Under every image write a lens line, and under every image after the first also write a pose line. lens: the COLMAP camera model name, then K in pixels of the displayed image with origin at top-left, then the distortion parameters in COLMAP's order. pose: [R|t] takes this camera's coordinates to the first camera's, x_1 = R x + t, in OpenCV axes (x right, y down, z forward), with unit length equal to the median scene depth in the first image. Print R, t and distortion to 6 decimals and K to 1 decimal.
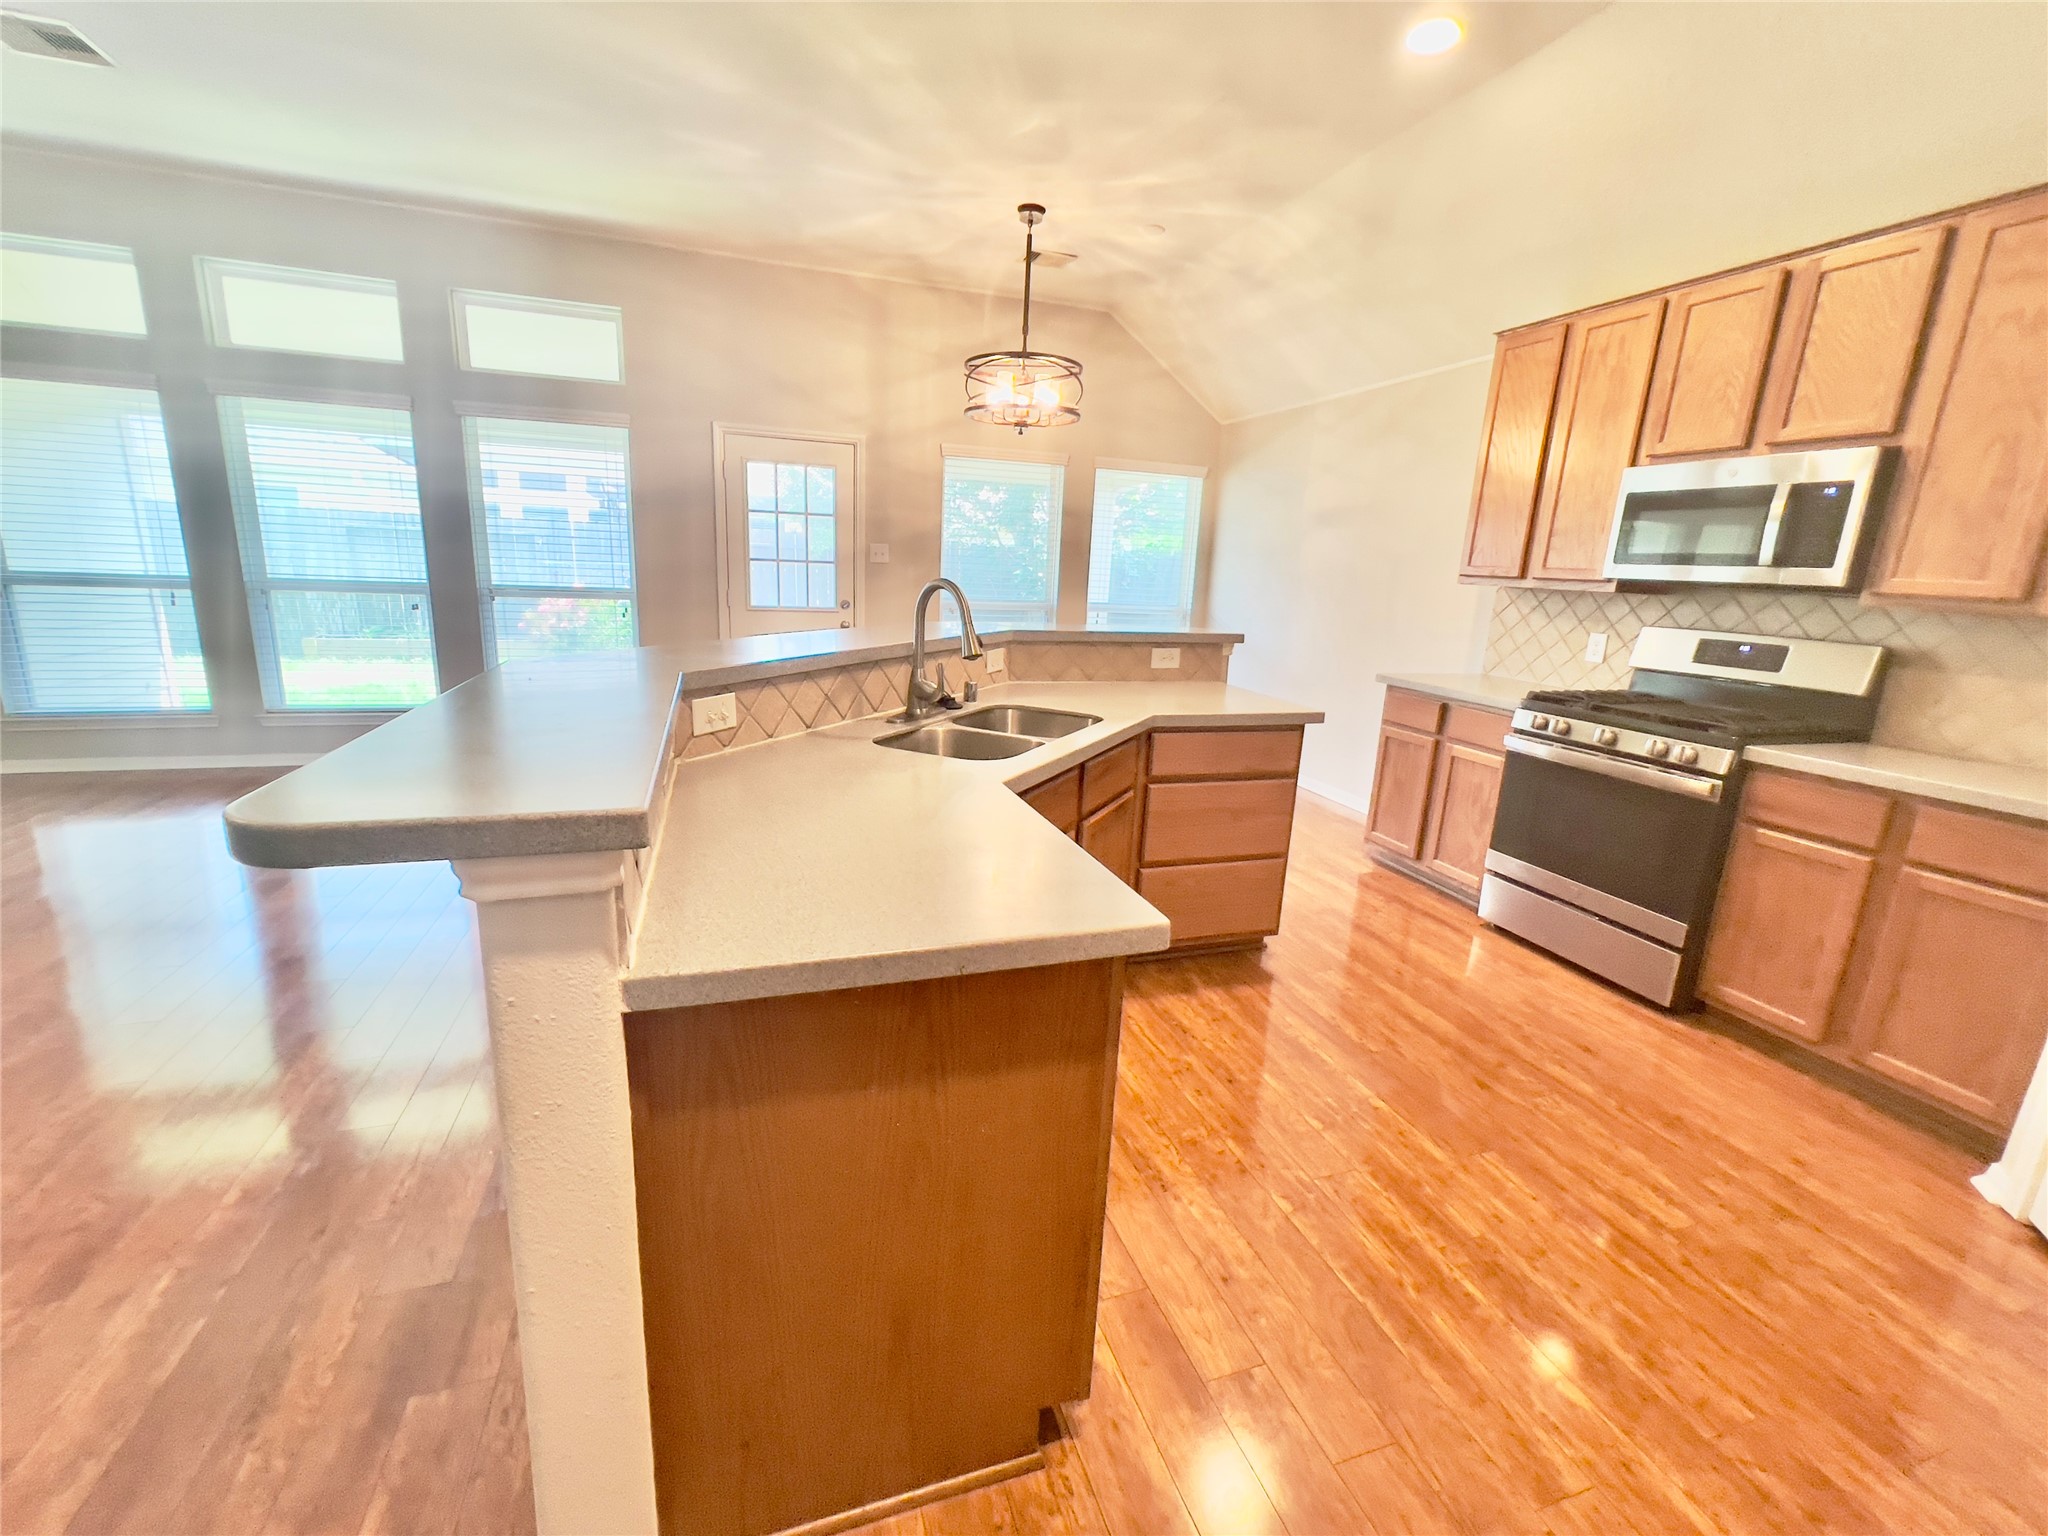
lens RADIAL K [[837.2, 0, 1019.3], [0, 837.2, 758.9], [0, 0, 1]] dist [-0.002241, 0.000649]
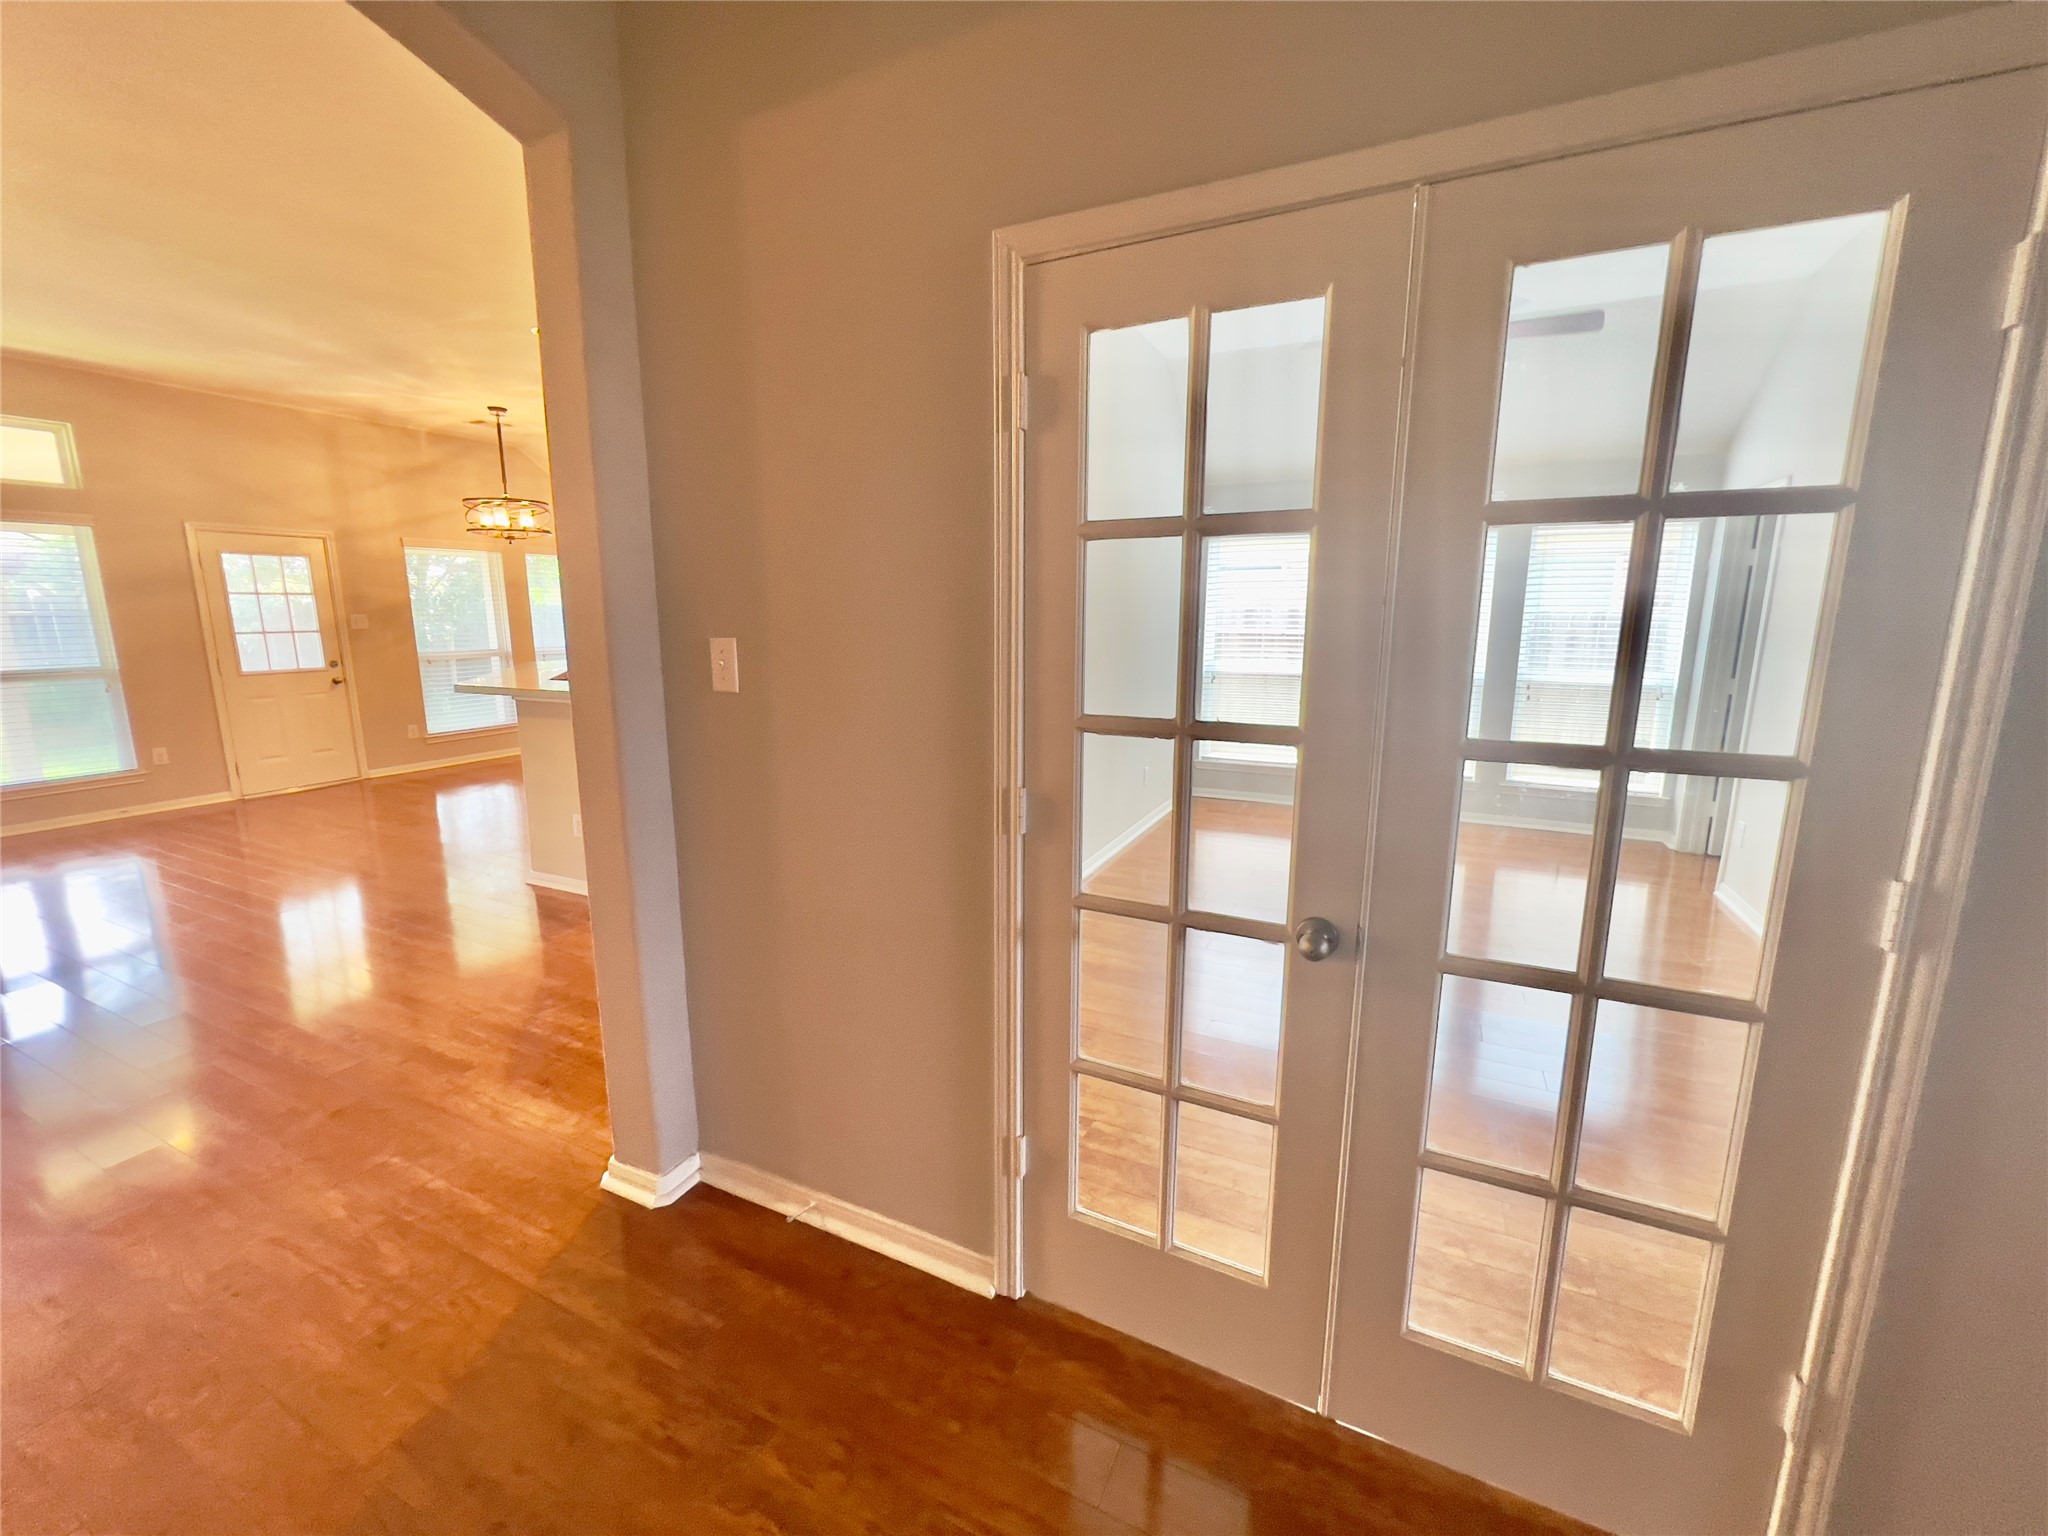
lens RADIAL K [[837.2, 0, 1032.9], [0, 837.2, 764.7], [0, 0, 1]] dist [-0.002241, 0.000649]
pose [[0.702680, -0.173333, 0.690070, -0.581641], [0.195052, 0.979644, 0.047453, 0.170471], [-0.684248, 0.101255, 0.722186, -0.956817]]
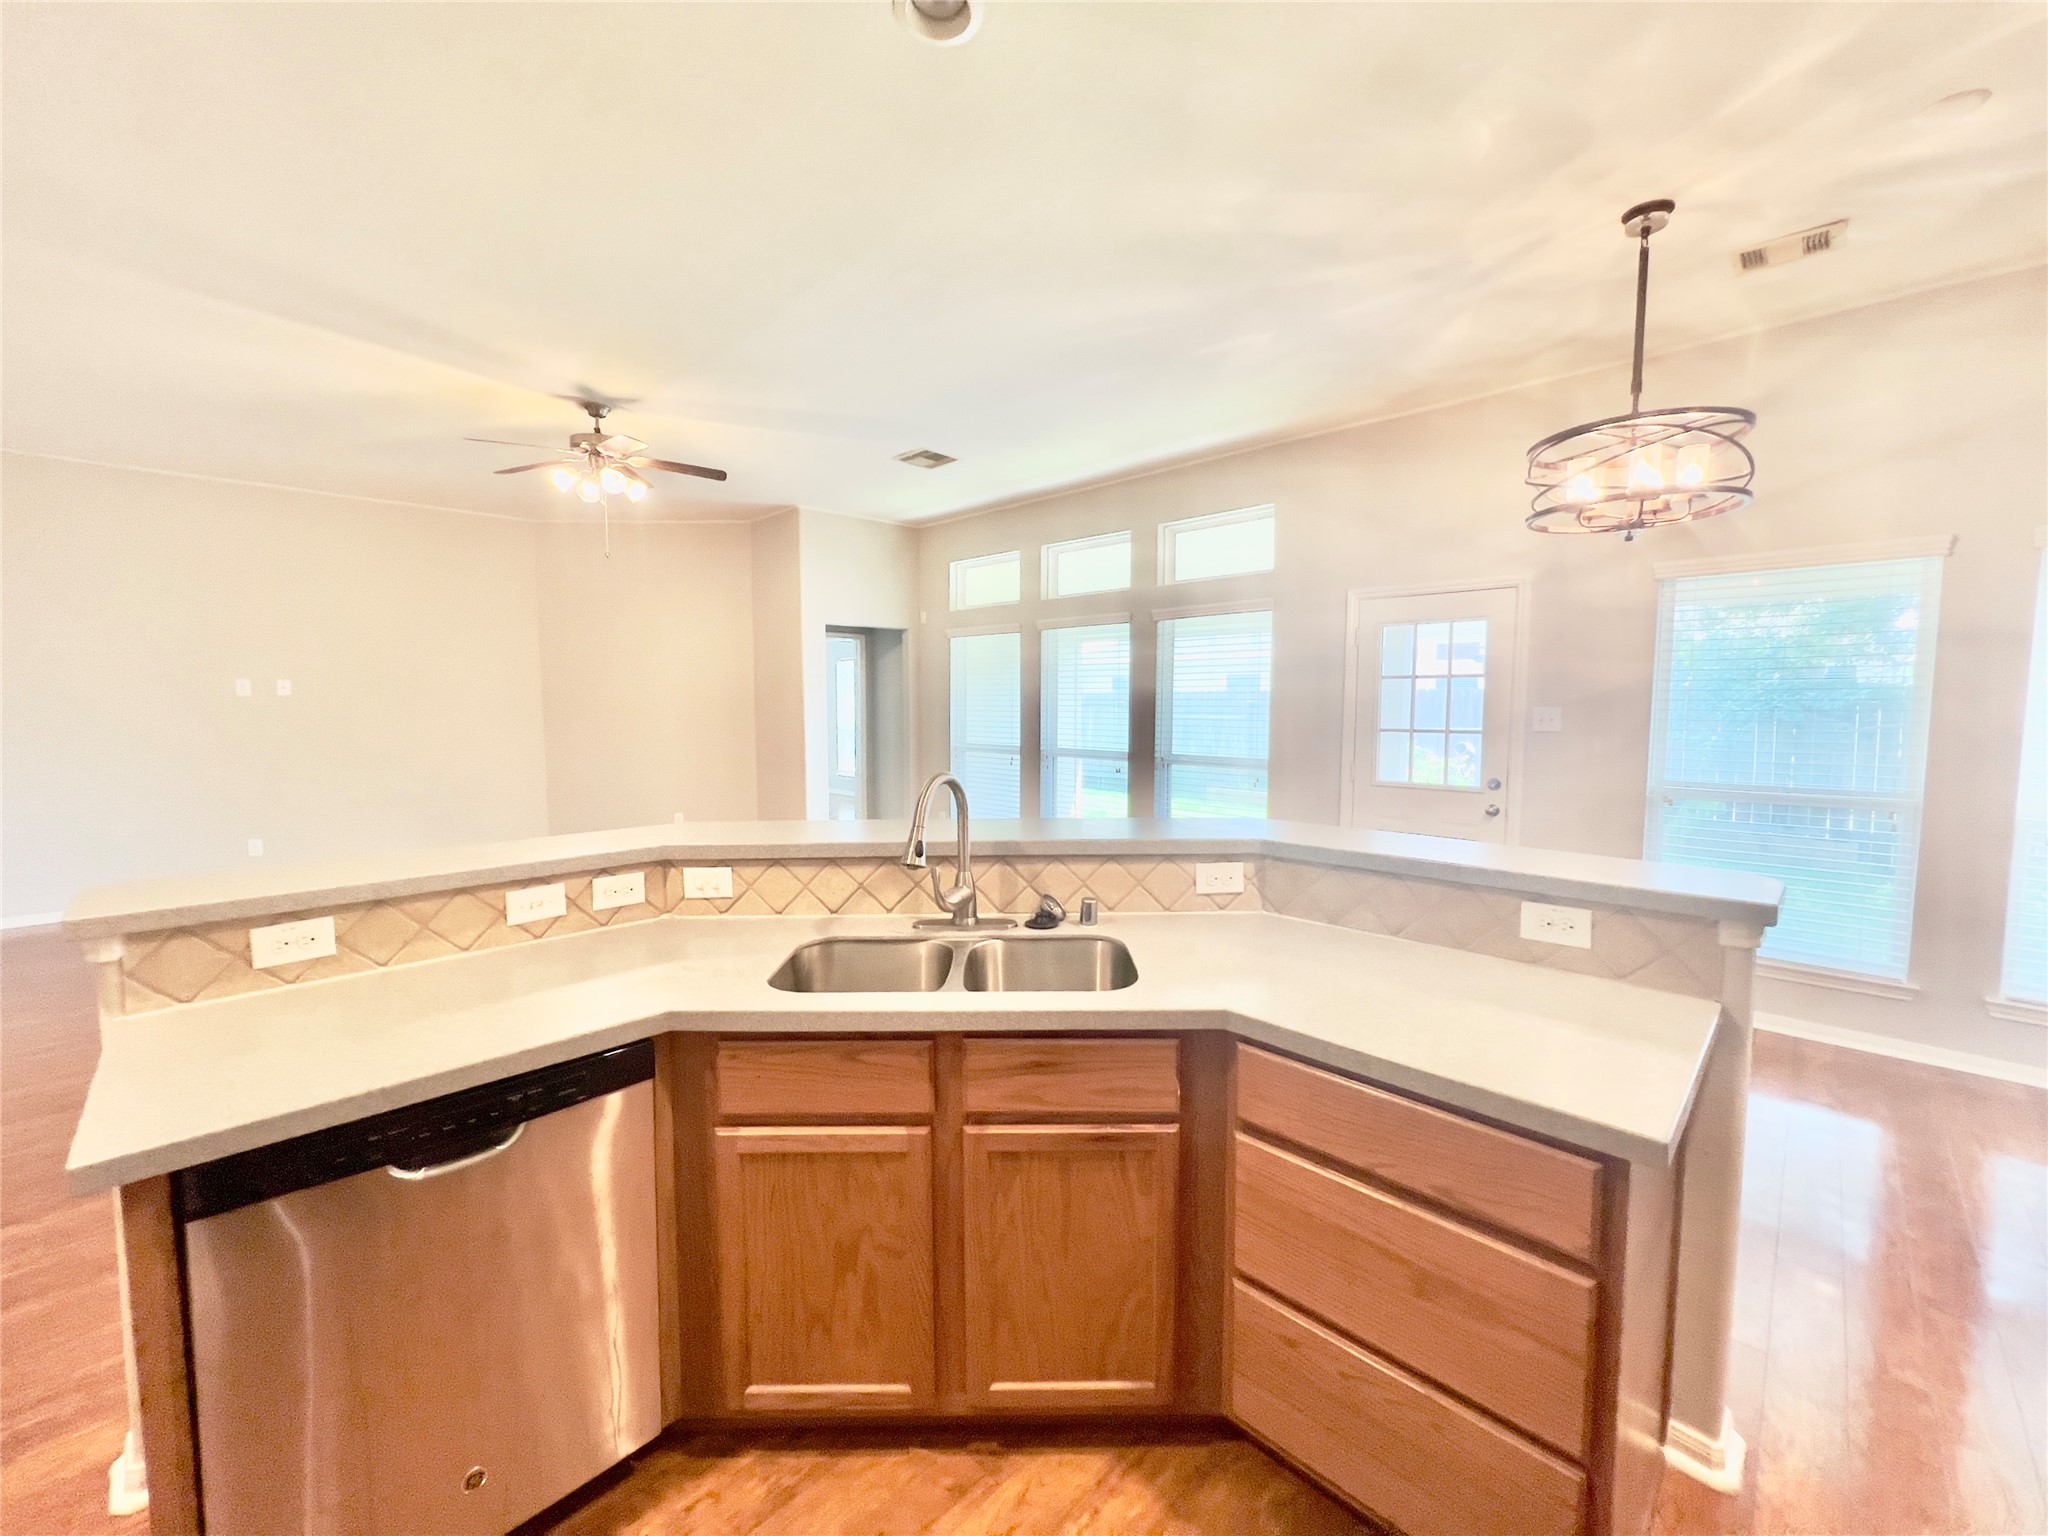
lens RADIAL K [[816.8, 0, 1028.0], [0, 816.8, 761.9], [0, 0, 1]] dist [-0.002952, 0.000322]
pose [[0.454842, 0.023283, -0.890268, 0.440936], [-0.184683, 0.980393, -0.068715, -0.115575], [0.871212, 0.195672, 0.450224, 0.435687]]
